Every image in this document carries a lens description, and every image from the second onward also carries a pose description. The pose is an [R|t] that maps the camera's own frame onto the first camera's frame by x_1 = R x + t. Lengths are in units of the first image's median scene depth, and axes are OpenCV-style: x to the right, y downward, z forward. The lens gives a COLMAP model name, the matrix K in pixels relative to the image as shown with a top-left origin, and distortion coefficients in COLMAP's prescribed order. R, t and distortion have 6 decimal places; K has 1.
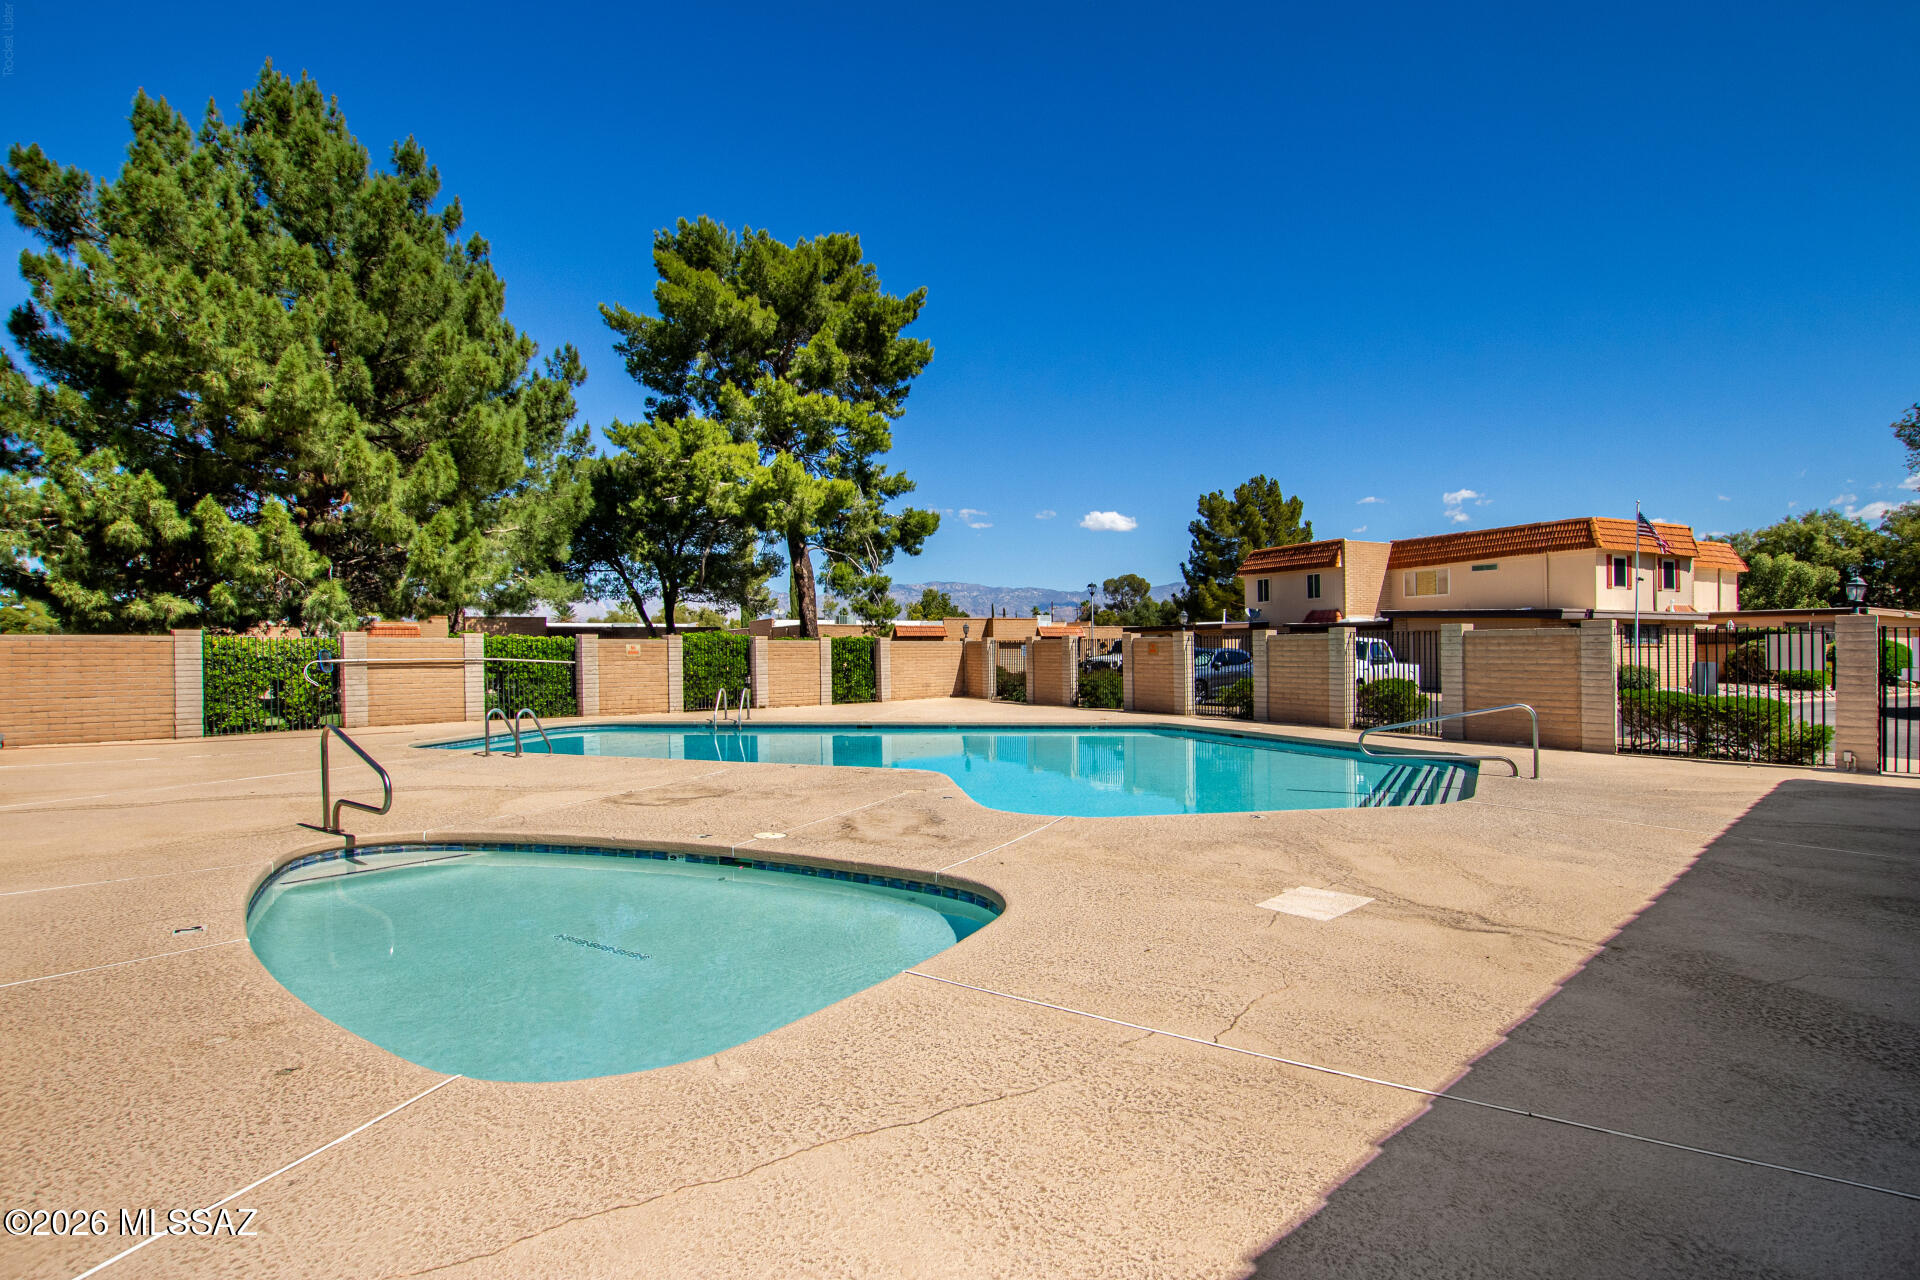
lens RADIAL K [[951.7, 0, 973.4], [0, 951.7, 638.3], [0, 0, 1]] dist [-0.021843, 0.000302]
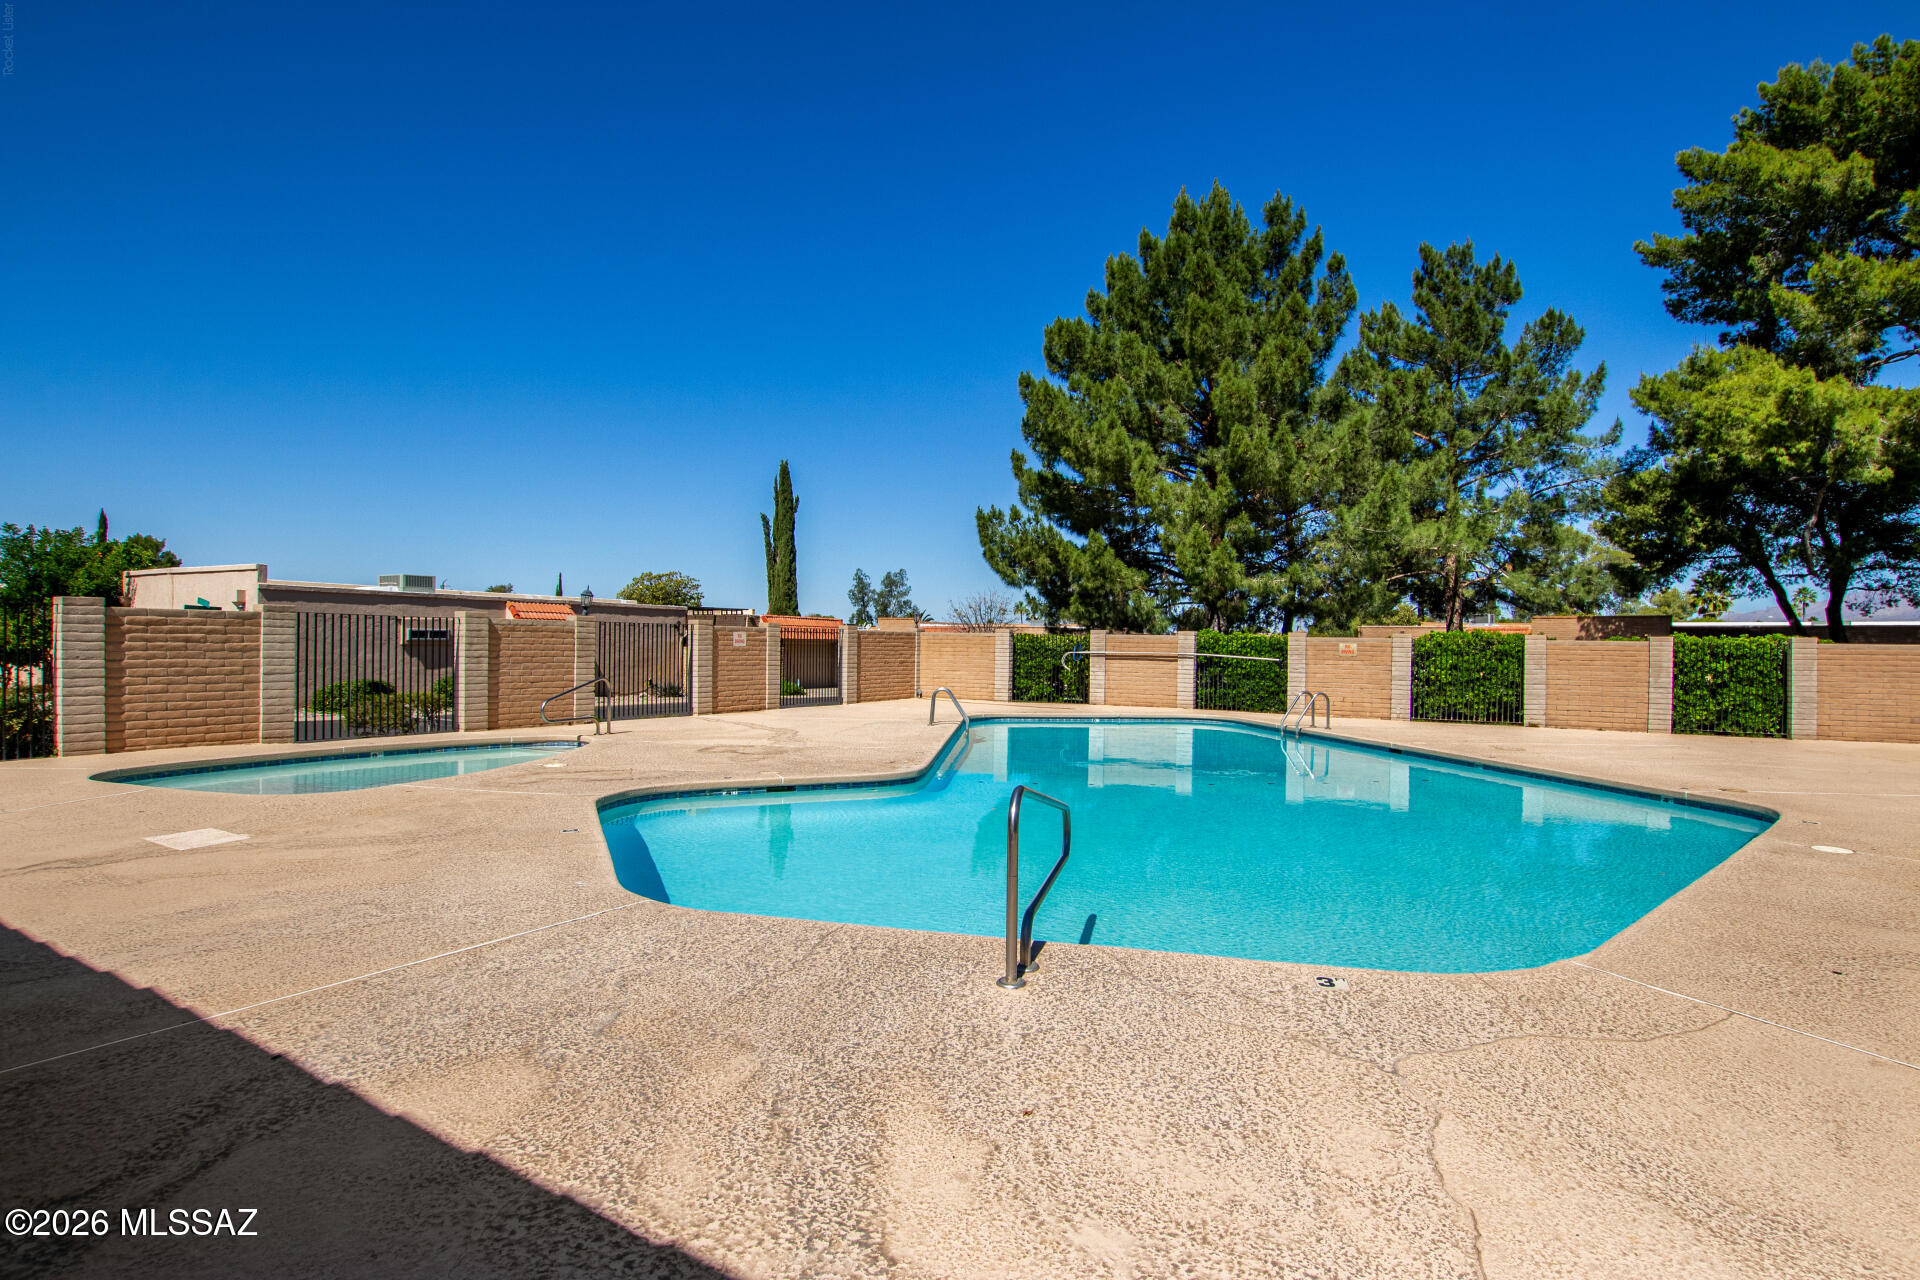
lens RADIAL K [[951.7, 0, 973.4], [0, 951.7, 638.3], [0, 0, 1]] dist [-0.021843, 0.000302]
pose [[0.283252, 0.001442, -0.959044, 0.242961], [-0.007014, 0.999975, -0.000568, 0.002613], [0.959020, 0.006887, 0.283255, 0.207841]]
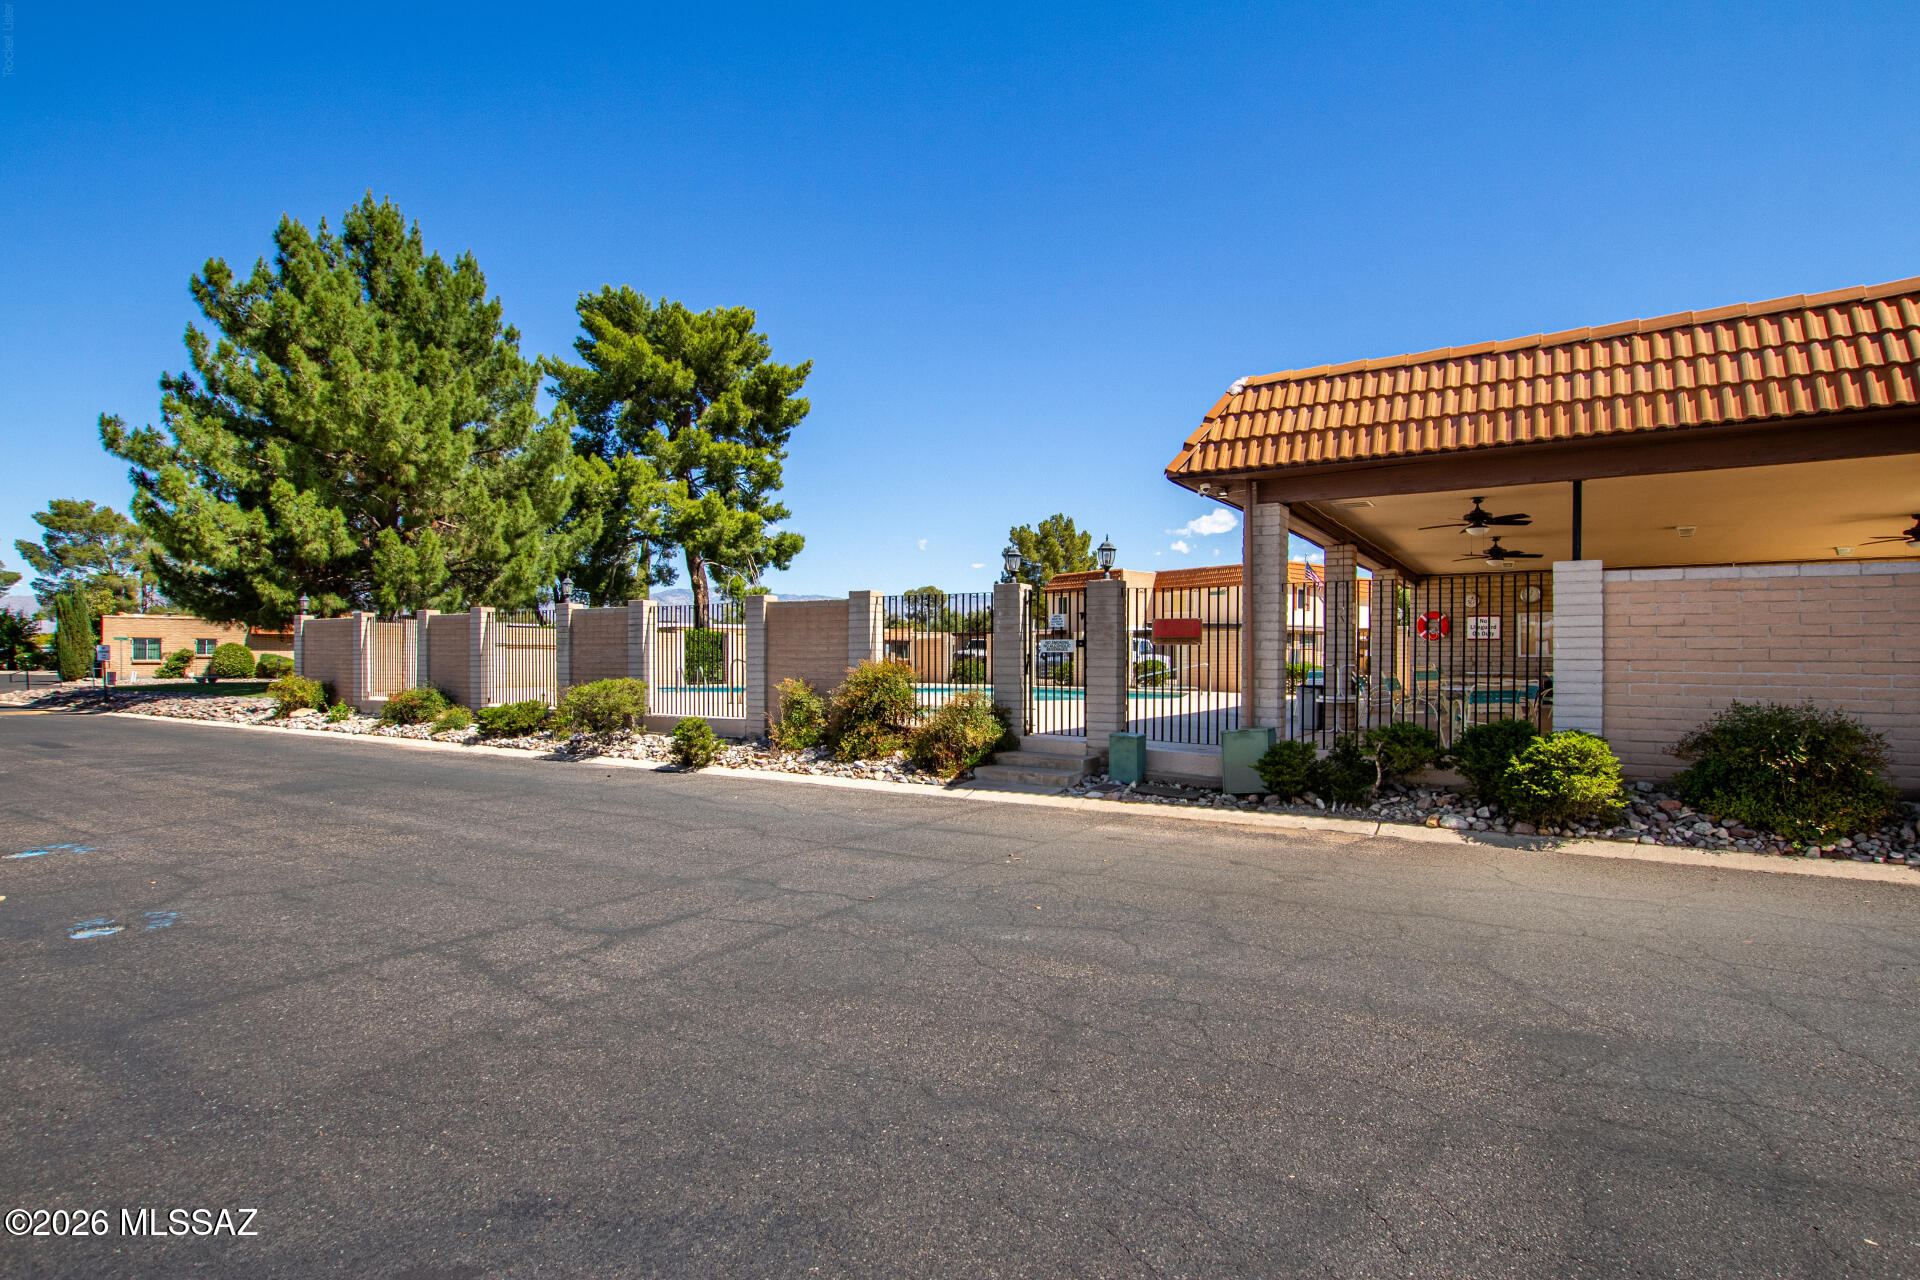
lens RADIAL K [[951.7, 0, 973.4], [0, 951.7, 638.3], [0, 0, 1]] dist [-0.021843, 0.000302]
pose [[0.975254, 0.016538, 0.220470, -0.119694], [-0.014583, 0.999839, -0.010493, 0.009695], [-0.220608, 0.007018, 0.975337, -0.284157]]
